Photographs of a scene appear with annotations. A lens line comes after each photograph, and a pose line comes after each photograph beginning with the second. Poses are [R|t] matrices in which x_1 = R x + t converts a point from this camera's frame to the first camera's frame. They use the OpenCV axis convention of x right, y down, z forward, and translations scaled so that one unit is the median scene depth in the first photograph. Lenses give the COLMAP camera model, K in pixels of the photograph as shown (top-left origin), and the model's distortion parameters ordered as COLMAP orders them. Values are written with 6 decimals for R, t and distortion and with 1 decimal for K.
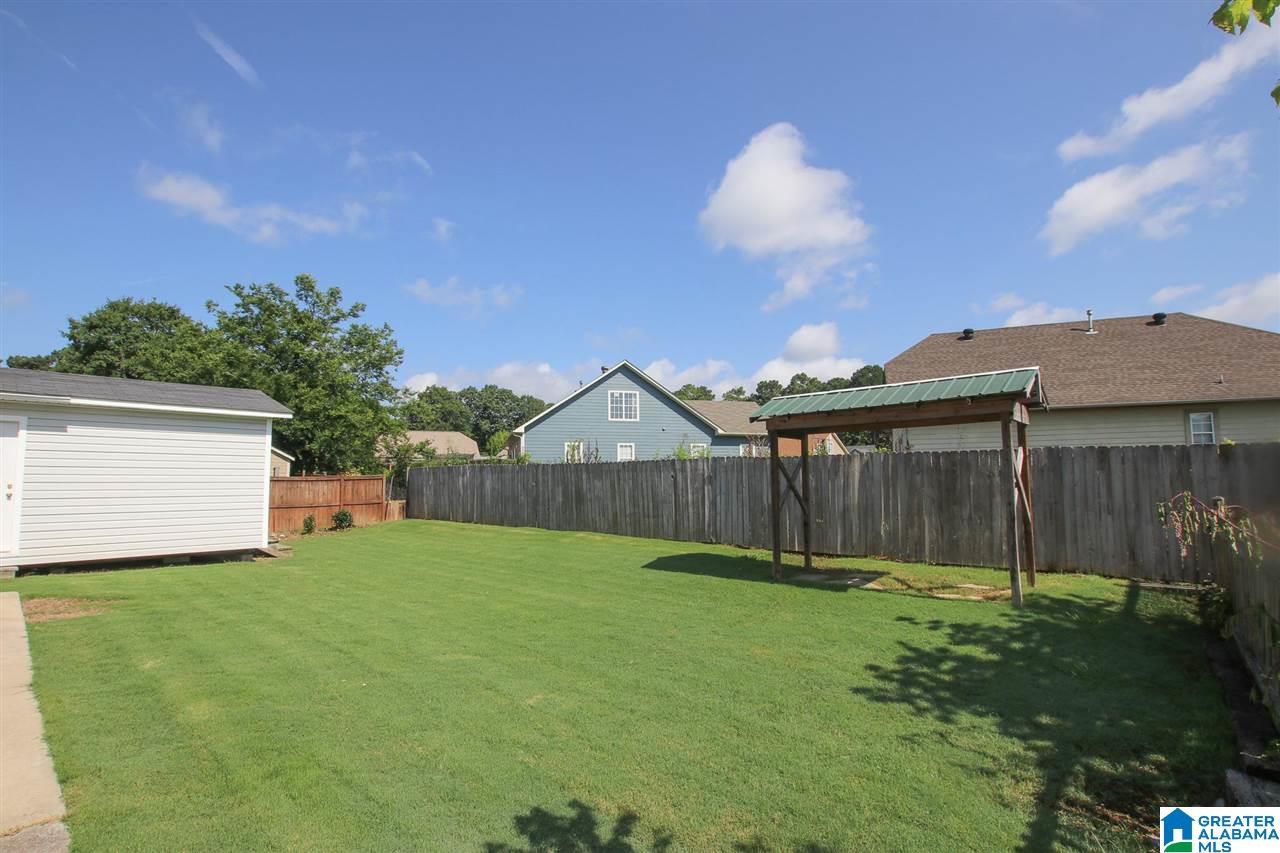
lens RADIAL K [[601.0, 0, 620.3], [0, 601.0, 449.9], [0, 0, 1]] dist [-0.002811, -0.000017]
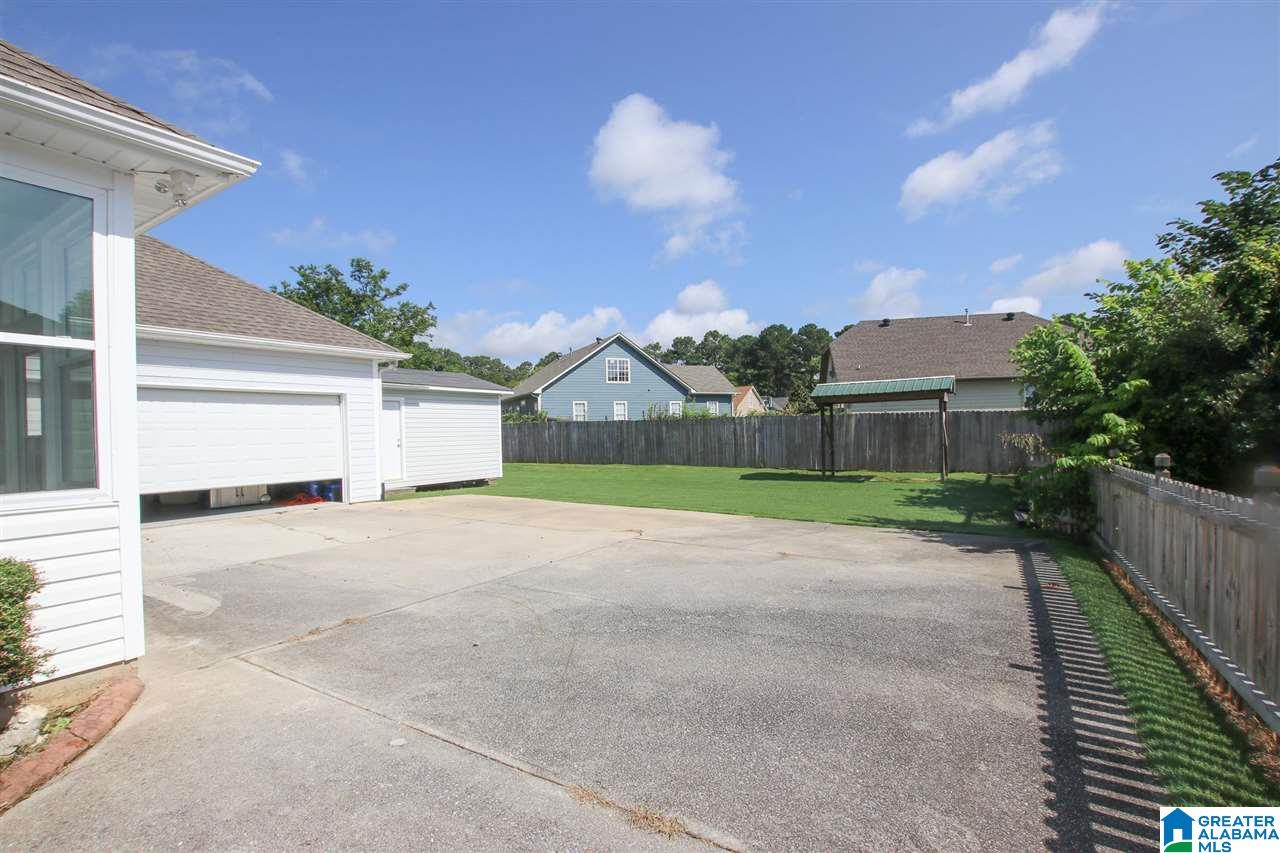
lens RADIAL K [[594.9, 0, 634.9], [0, 594.9, 437.6], [0, 0, 1]] dist [-0.023248, 0.001079]
pose [[0.978082, -0.018856, 0.207363, -0.250276], [0.005735, 0.997953, 0.063694, -0.015967], [-0.208140, -0.061109, 0.976188, -0.242547]]
